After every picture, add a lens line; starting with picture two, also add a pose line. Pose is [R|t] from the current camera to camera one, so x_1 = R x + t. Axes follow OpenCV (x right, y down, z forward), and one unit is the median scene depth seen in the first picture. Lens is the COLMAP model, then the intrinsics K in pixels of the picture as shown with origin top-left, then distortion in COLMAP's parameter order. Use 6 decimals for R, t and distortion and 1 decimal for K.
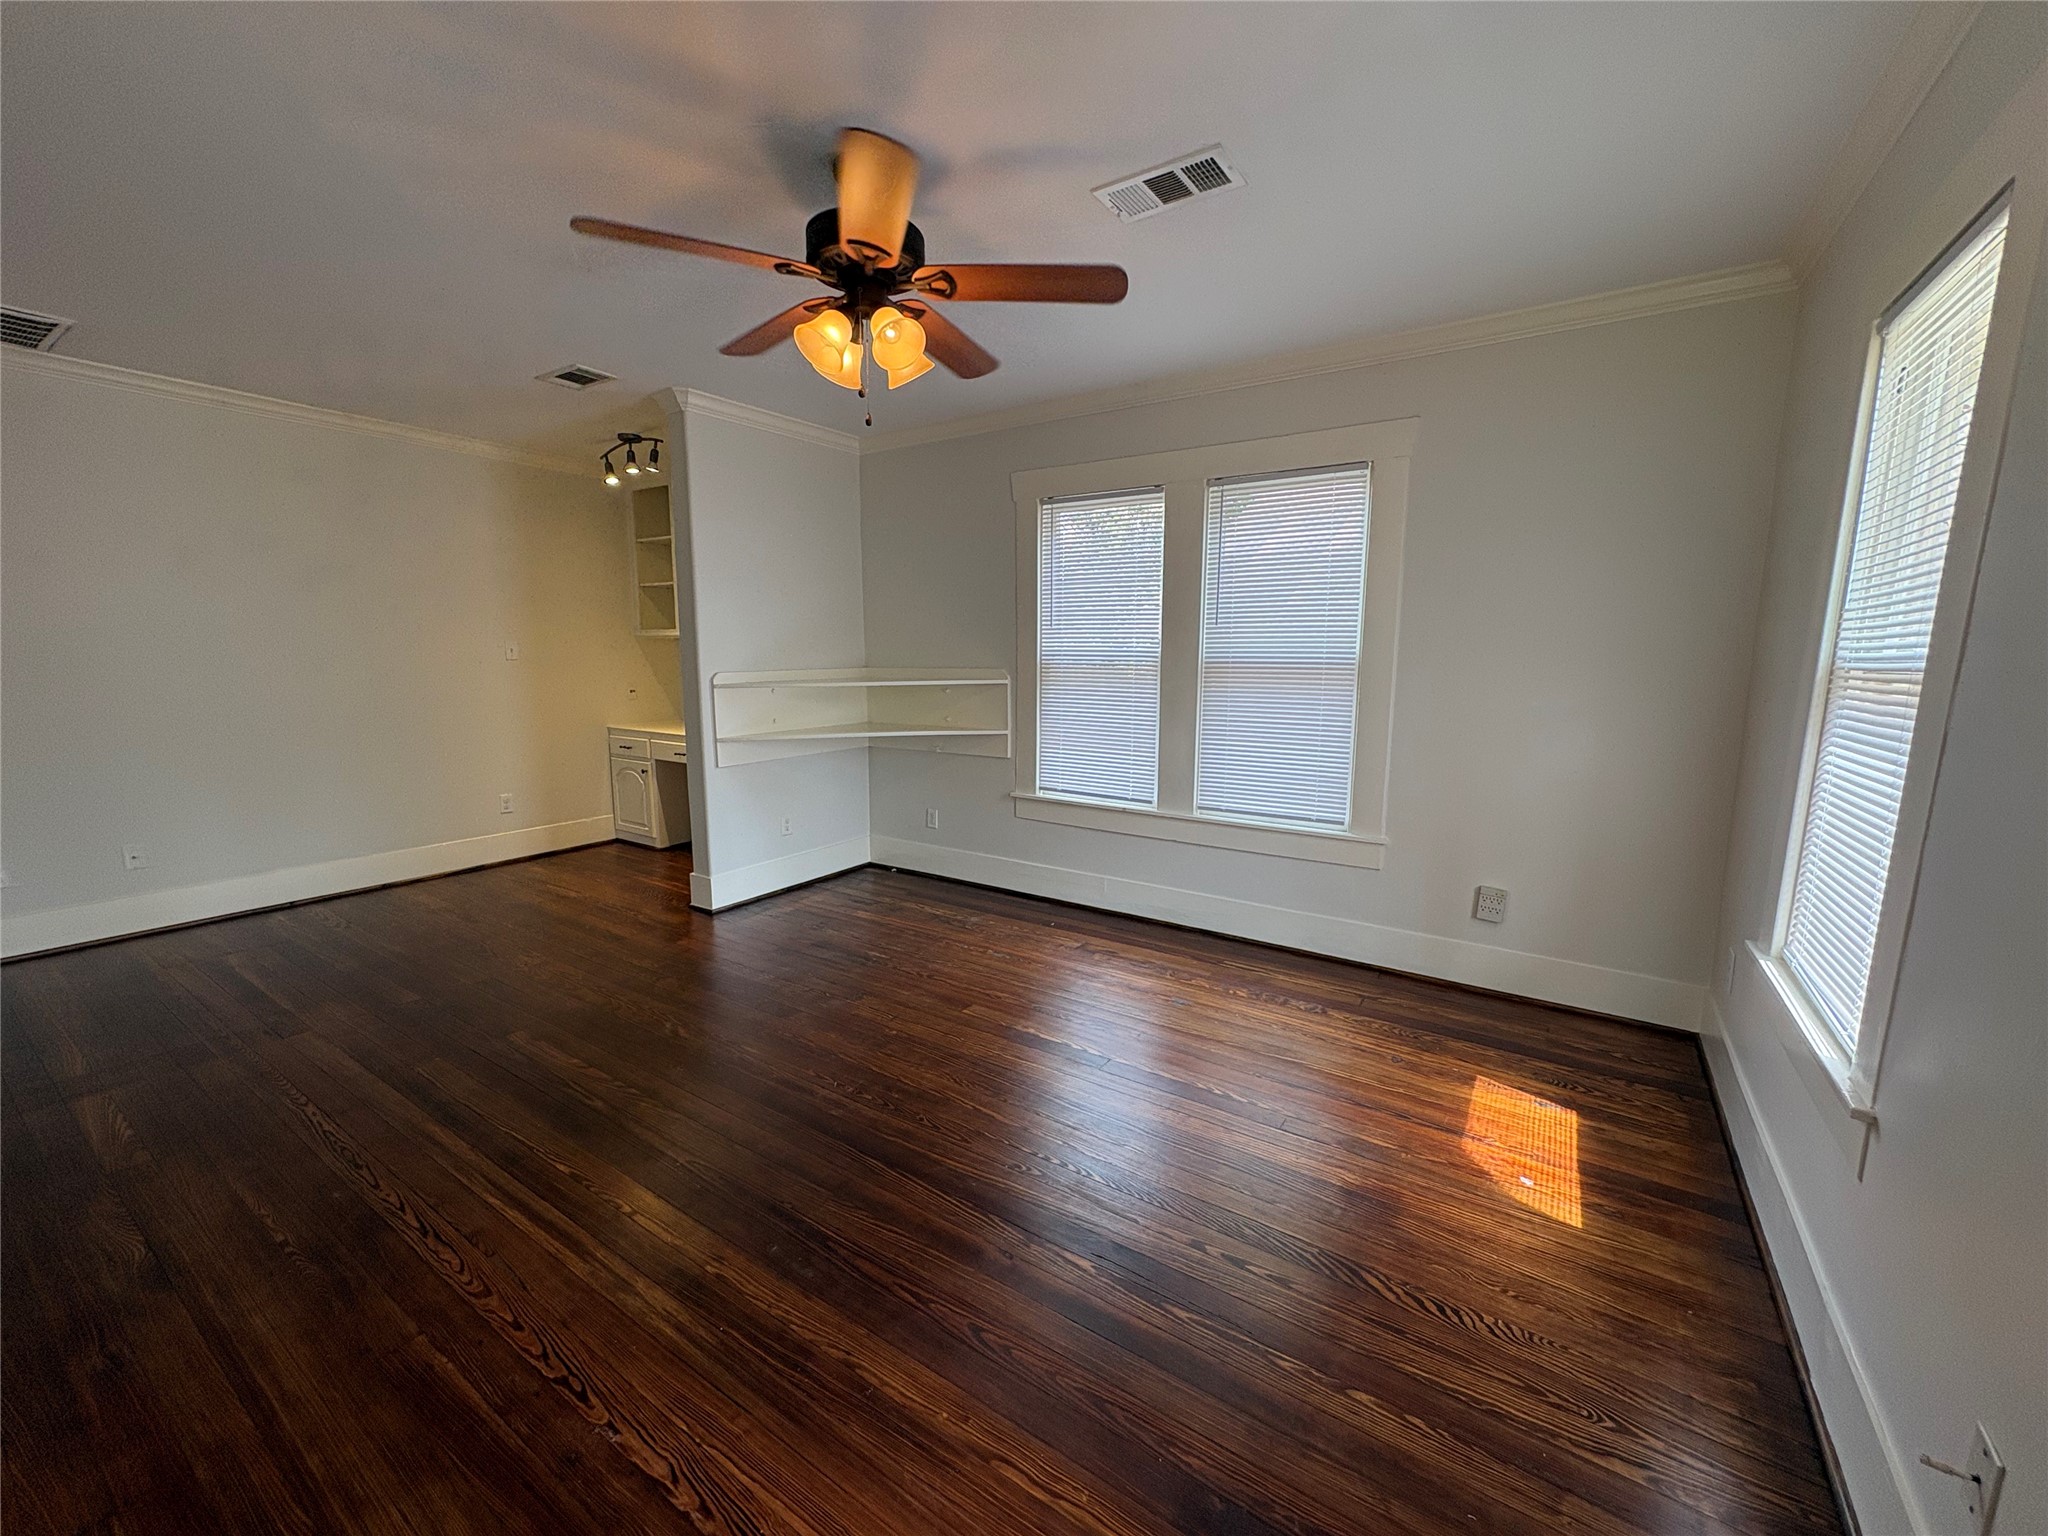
lens RADIAL K [[818.3, 0, 1024.7], [0, 818.3, 768.2], [0, 0, 1]] dist [0.001545, 0.000198]
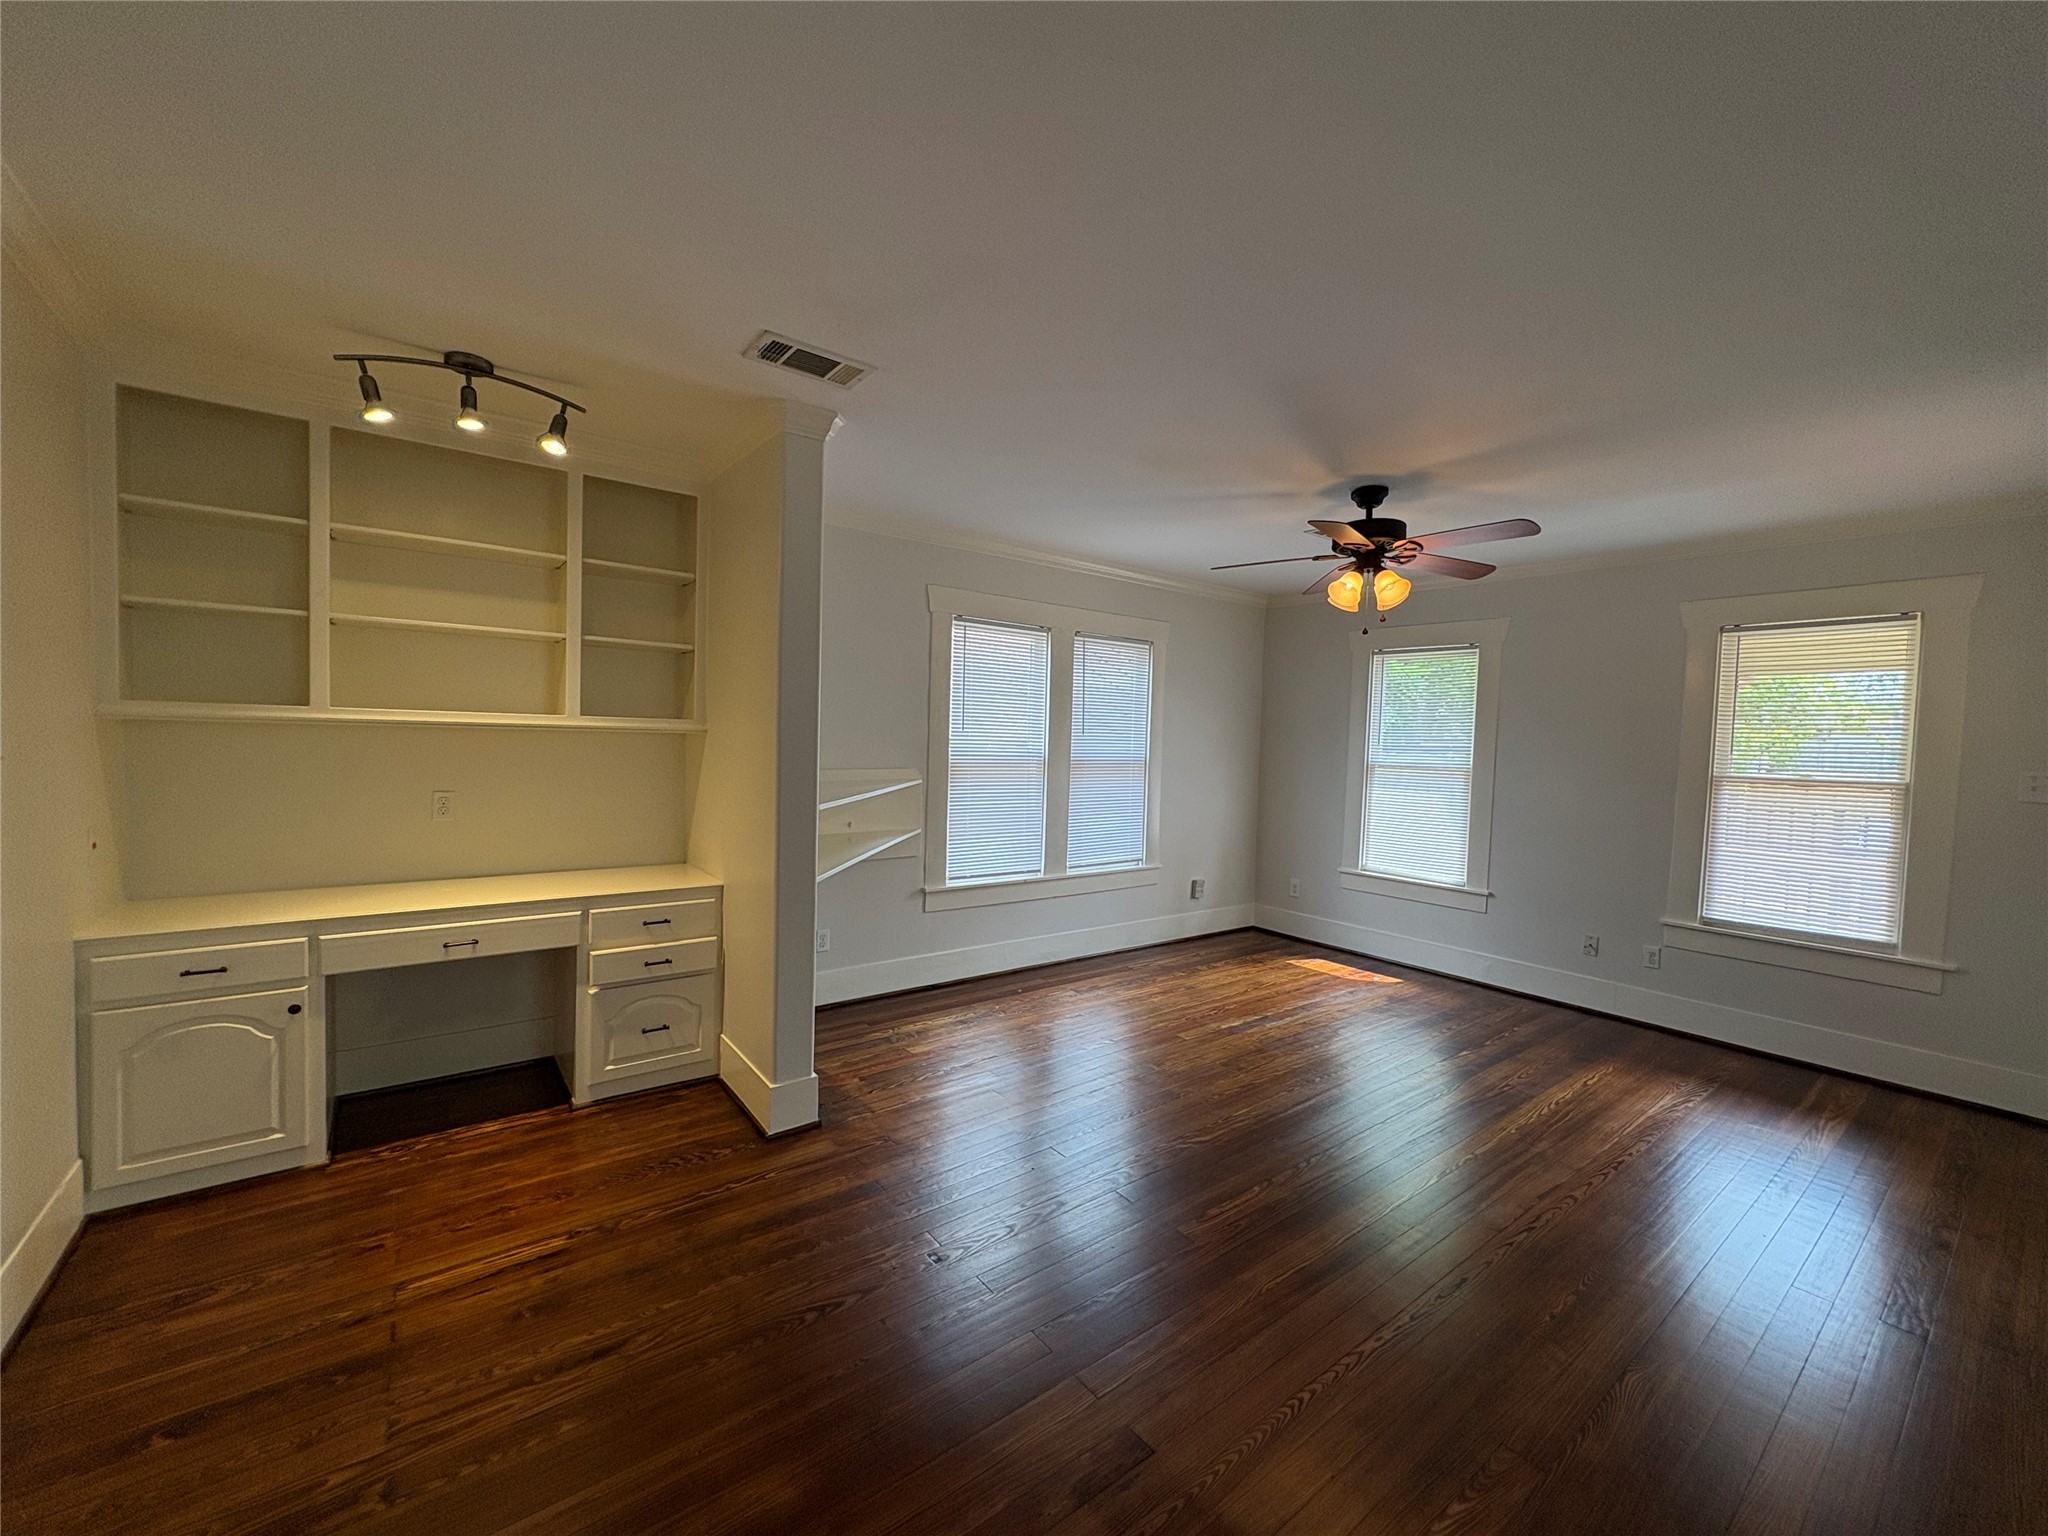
lens RADIAL K [[818.3, 0, 1026.6], [0, 818.3, 767.5], [0, 0, 1]] dist [0.001545, 0.000198]
pose [[0.315930, -0.033372, 0.948195, -1.047673], [0.108996, 0.994041, -0.001331, -0.117562], [-0.942501, 0.103770, 0.317685, 0.604992]]
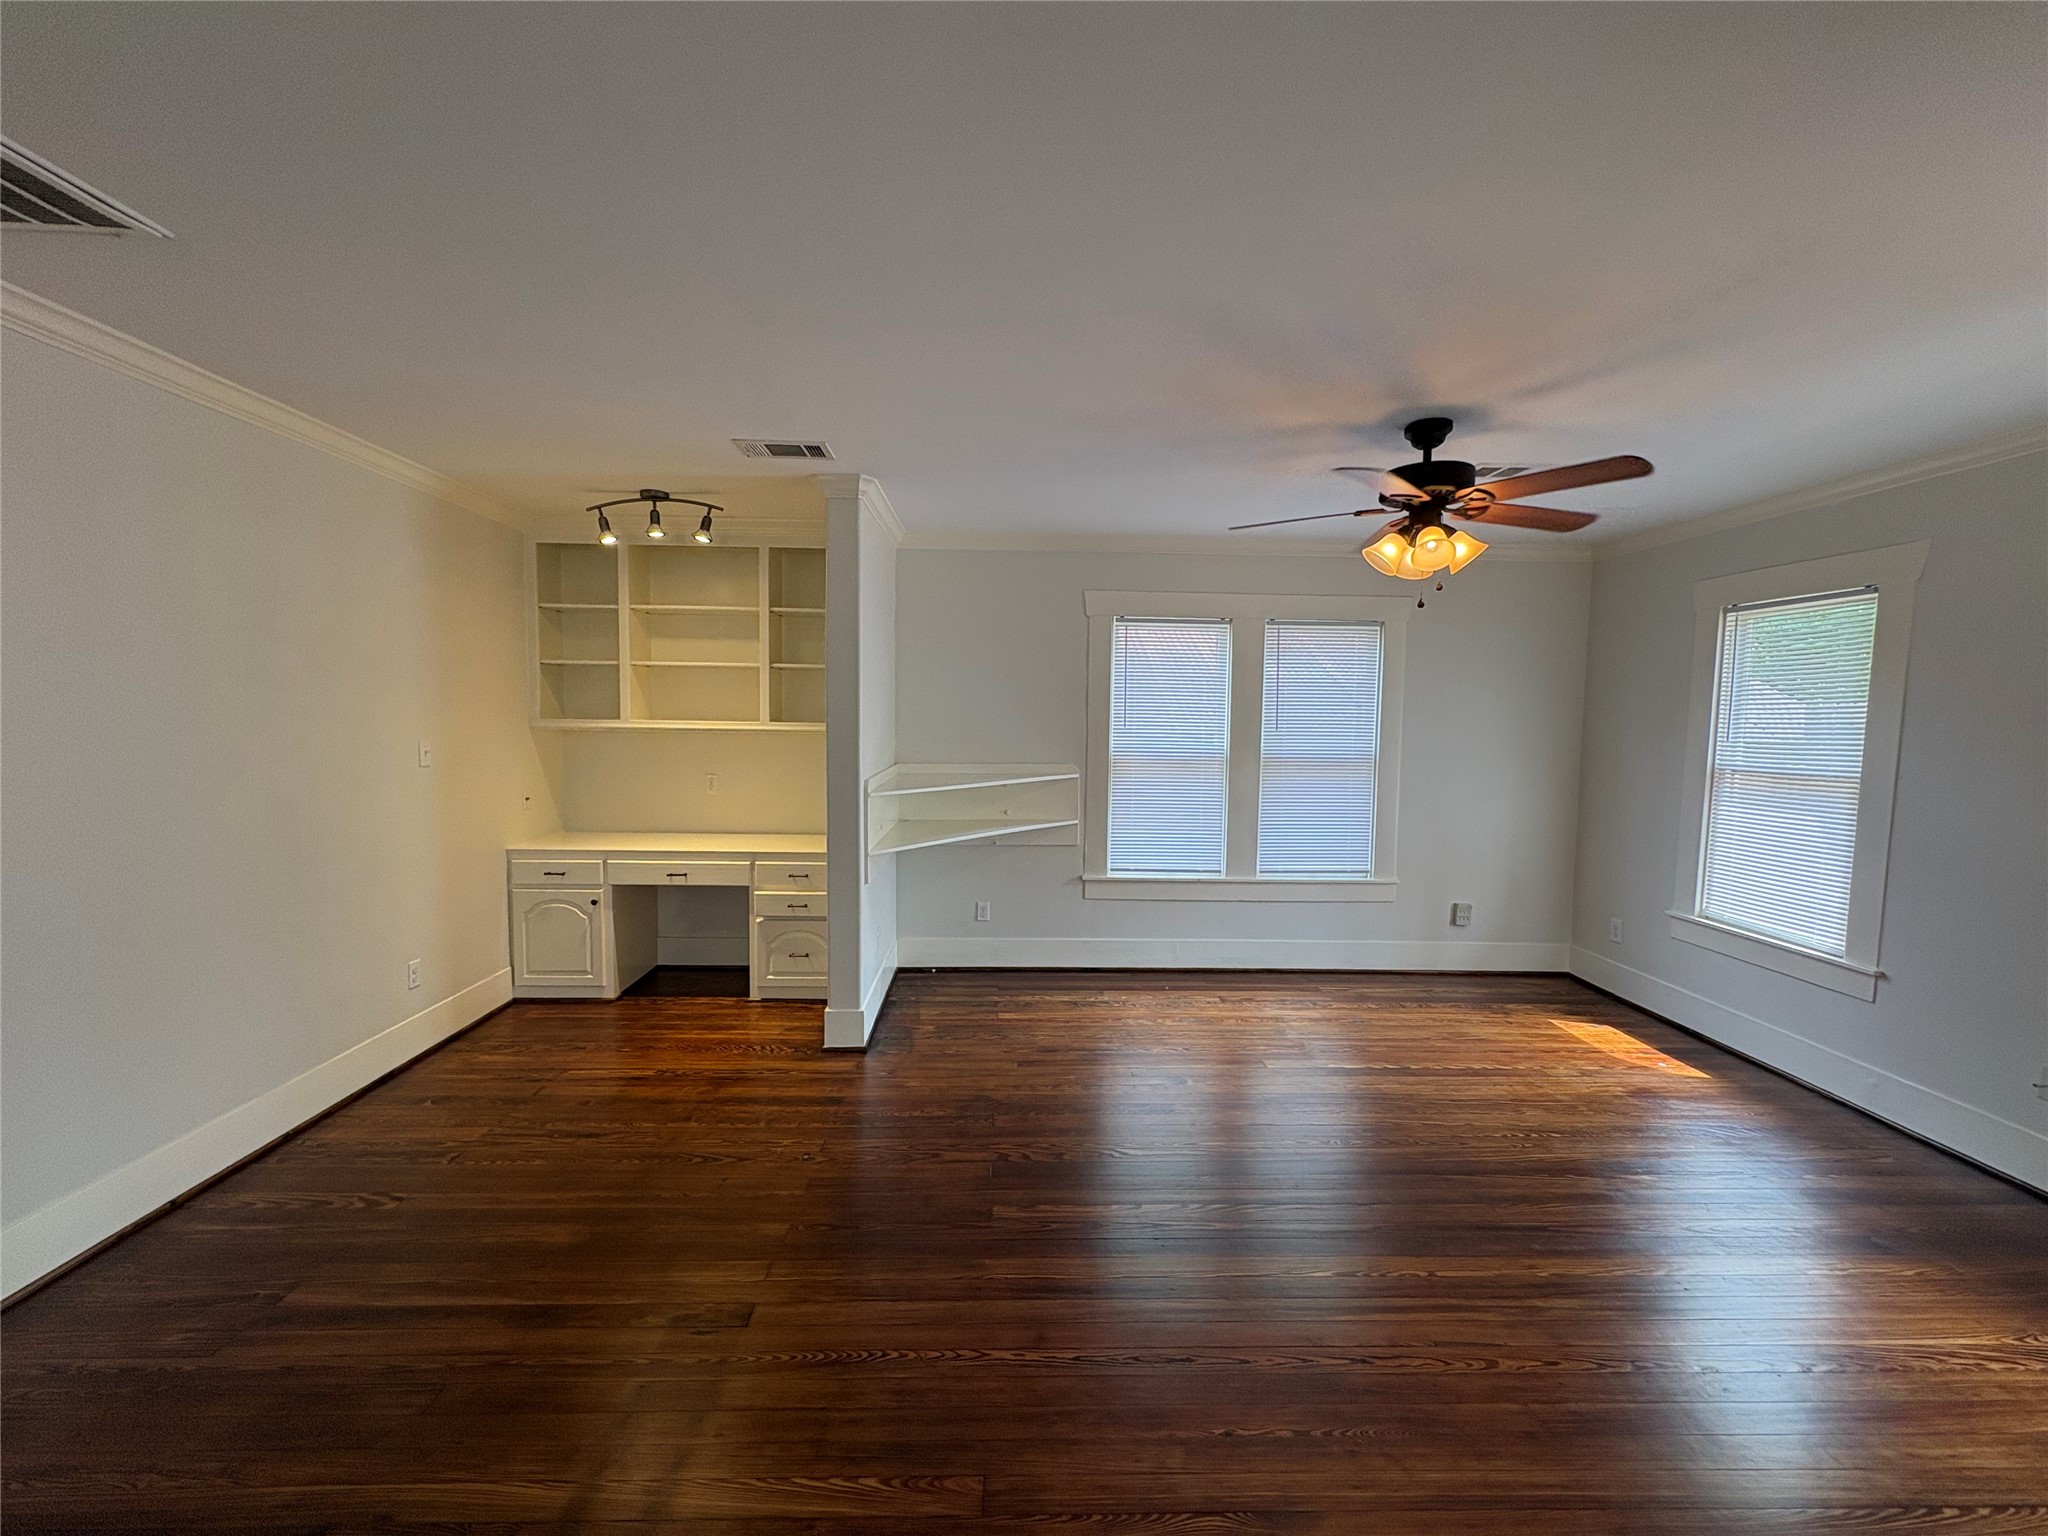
lens RADIAL K [[818.3, 0, 1024.7], [0, 818.3, 768.4], [0, 0, 1]] dist [0.001545, 0.000198]
pose [[0.813019, -0.032578, 0.581325, -0.788911], [0.074087, 0.996106, -0.047792, -0.074962], [-0.577504, 0.081924, 0.812267, 0.167082]]
